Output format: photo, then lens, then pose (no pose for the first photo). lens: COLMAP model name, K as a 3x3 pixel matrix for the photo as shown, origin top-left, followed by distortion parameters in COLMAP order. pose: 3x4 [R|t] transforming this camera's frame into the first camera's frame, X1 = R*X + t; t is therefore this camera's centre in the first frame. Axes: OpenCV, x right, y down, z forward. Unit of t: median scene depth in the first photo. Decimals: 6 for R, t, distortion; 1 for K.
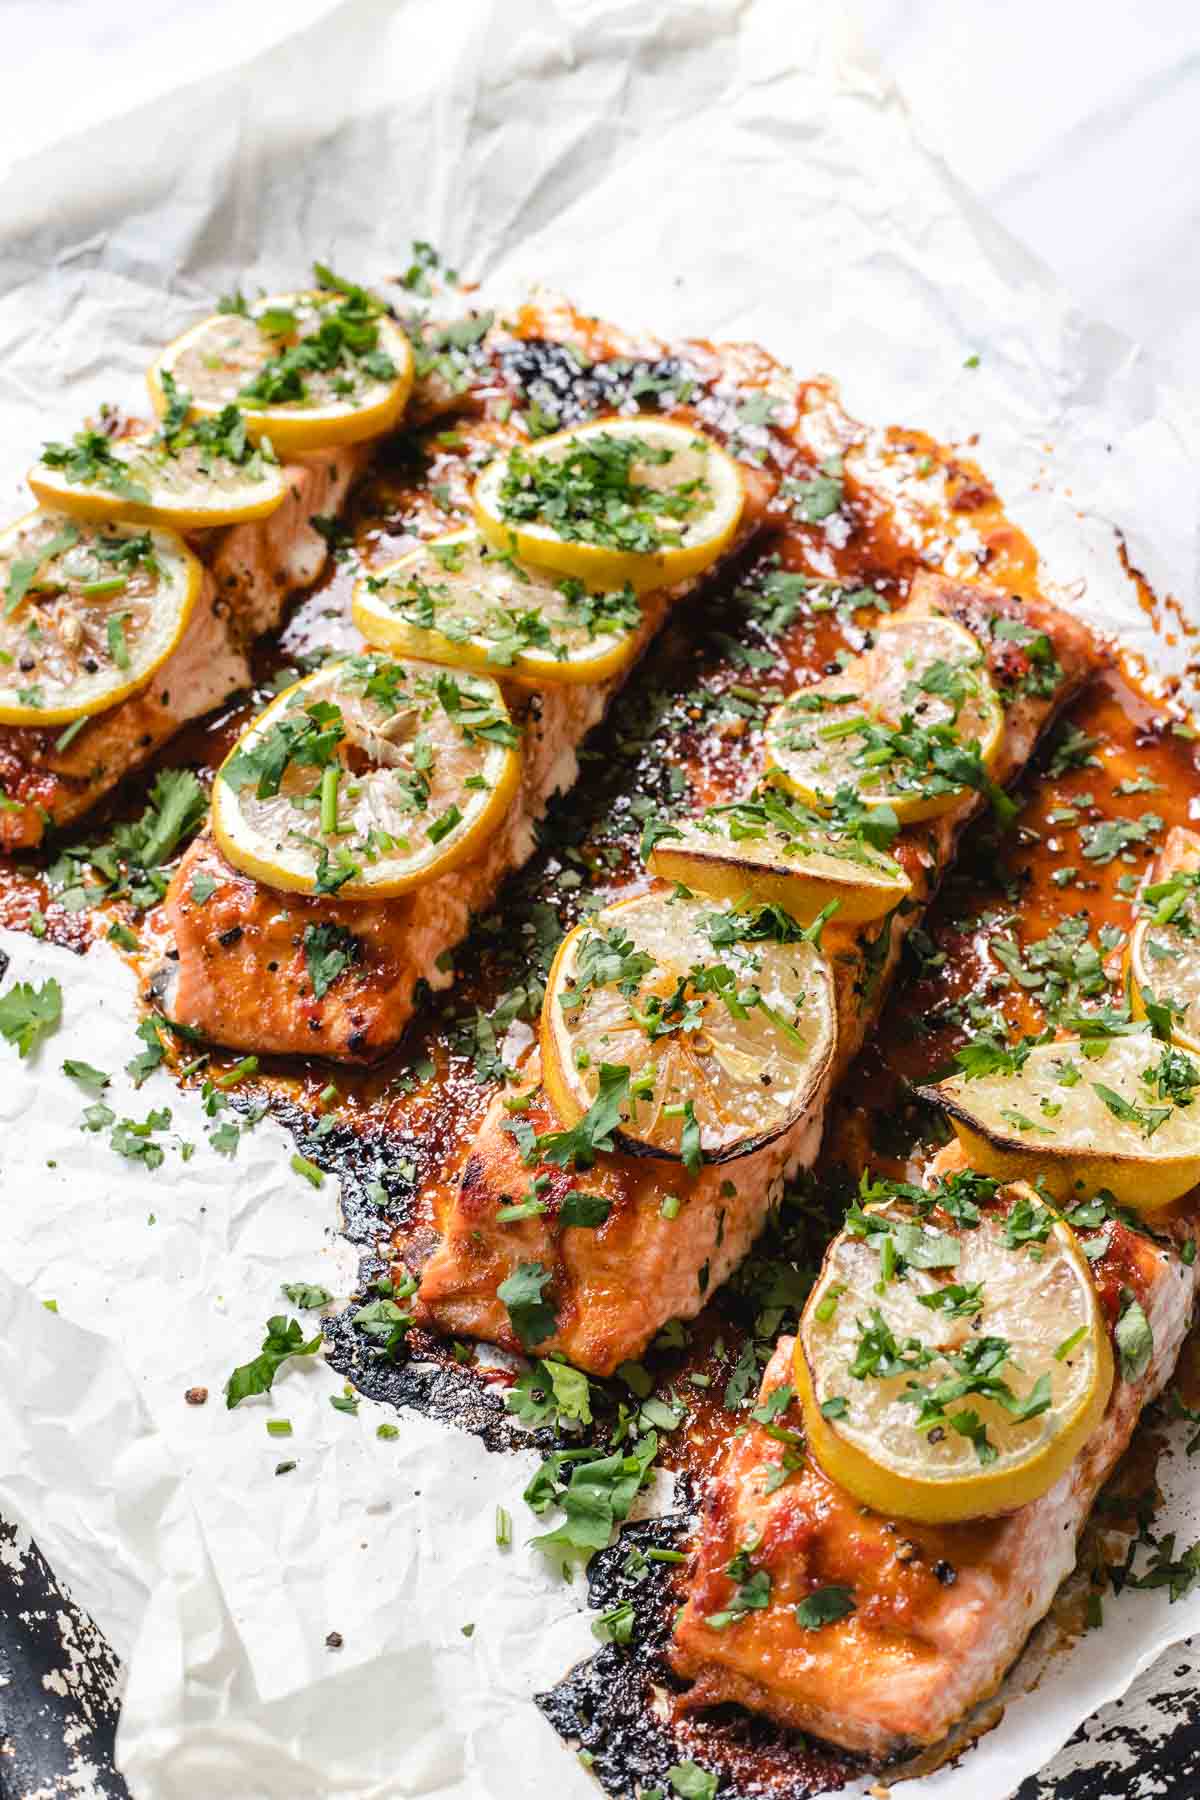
lens RADIAL K [[2847.9, 0, 613.4], [0, 2847.9, 889.7], [0, 0, 1]] dist [0.000489, 0.000000]
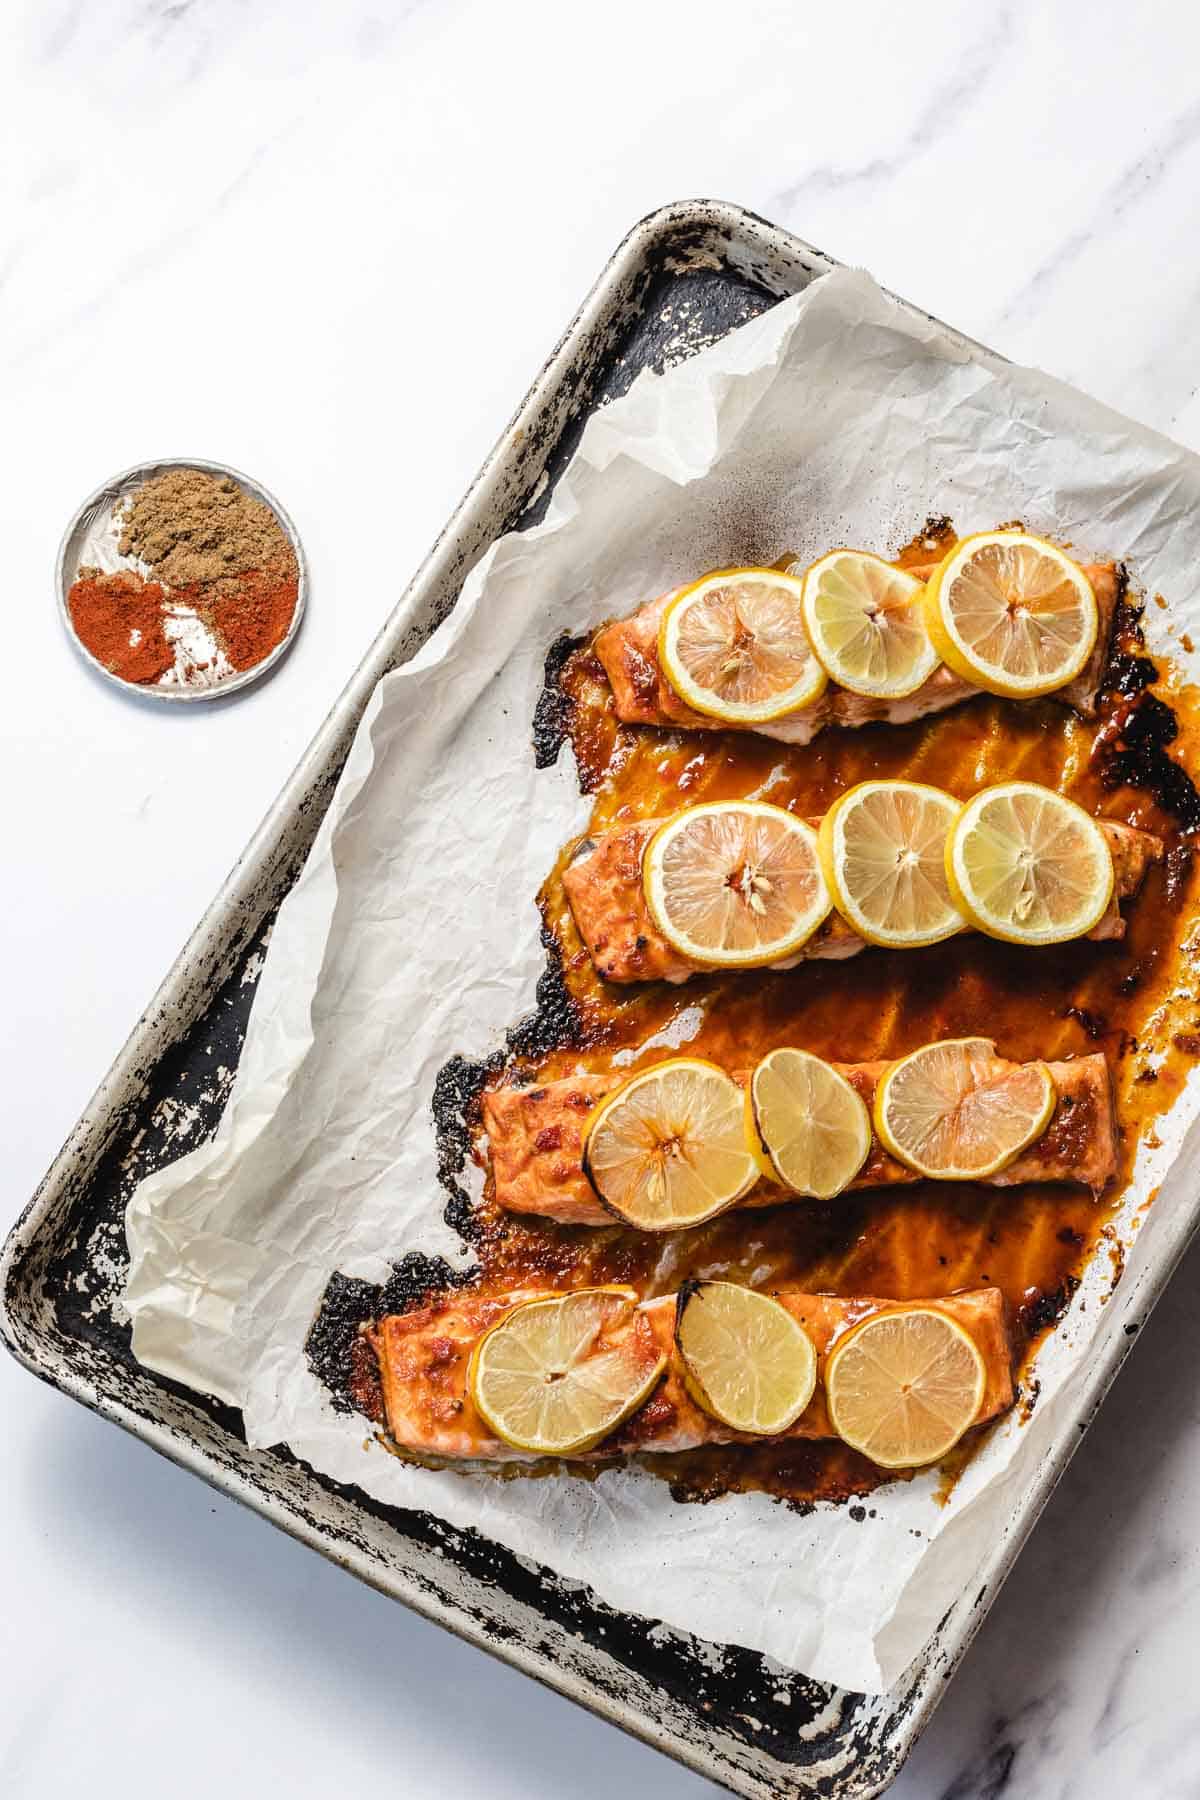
lens RADIAL K [[2847.9, 0, 599.4], [0, 2847.9, 892.6], [0, 0, 1]] dist [0.000489, 0.000000]
pose [[0.542624, 0.835709, -0.084560, 0.018082], [-0.661924, 0.487407, 0.569465, -0.984383], [0.517122, -0.253033, 0.817654, -0.454183]]
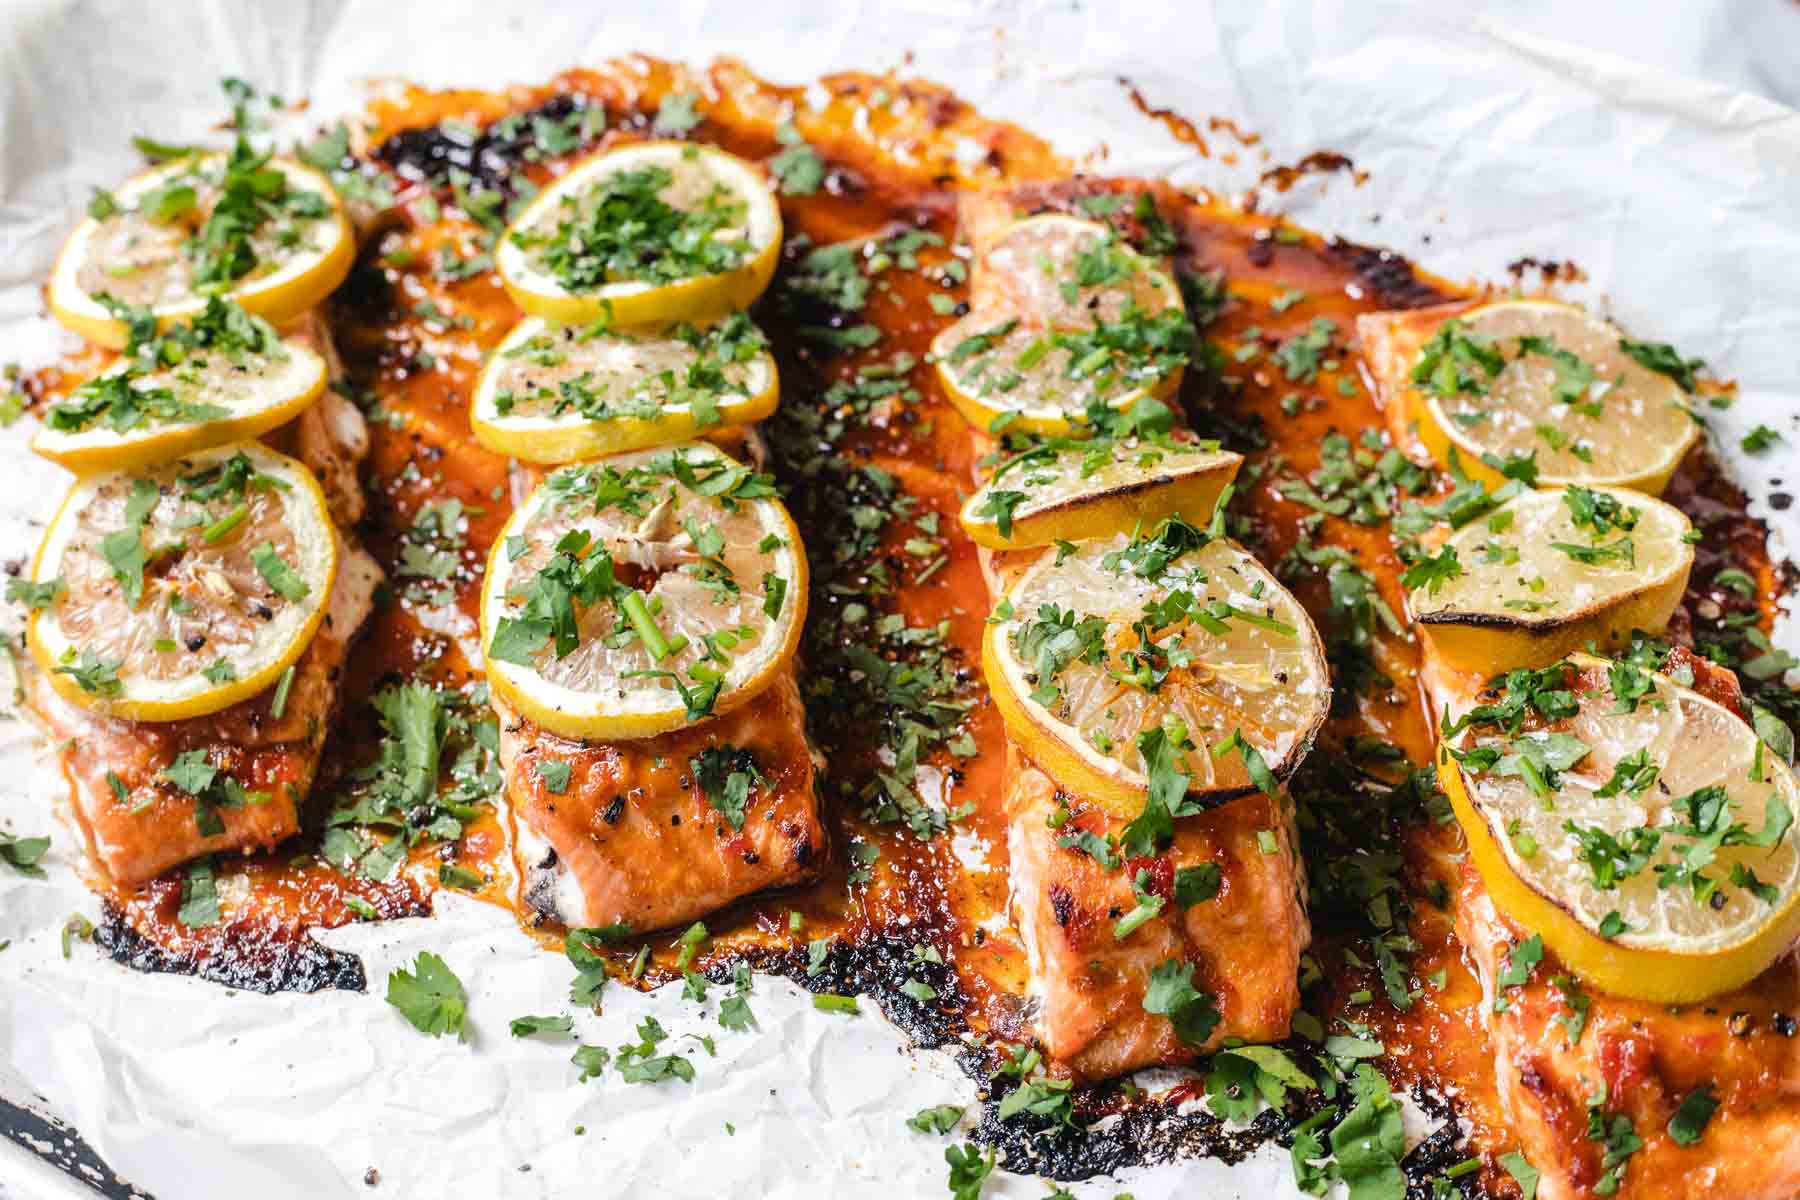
lens RADIAL K [[2847.9, 0, 889.8], [0, 2847.9, 601.4], [0, 0, 1]] dist [0.000489, 0.000000]
pose [[0.846969, -0.399679, 0.350570, -0.343765], [0.408021, 0.911414, 0.053320, -0.054200], [-0.340825, 0.097880, 0.935017, 0.150217]]
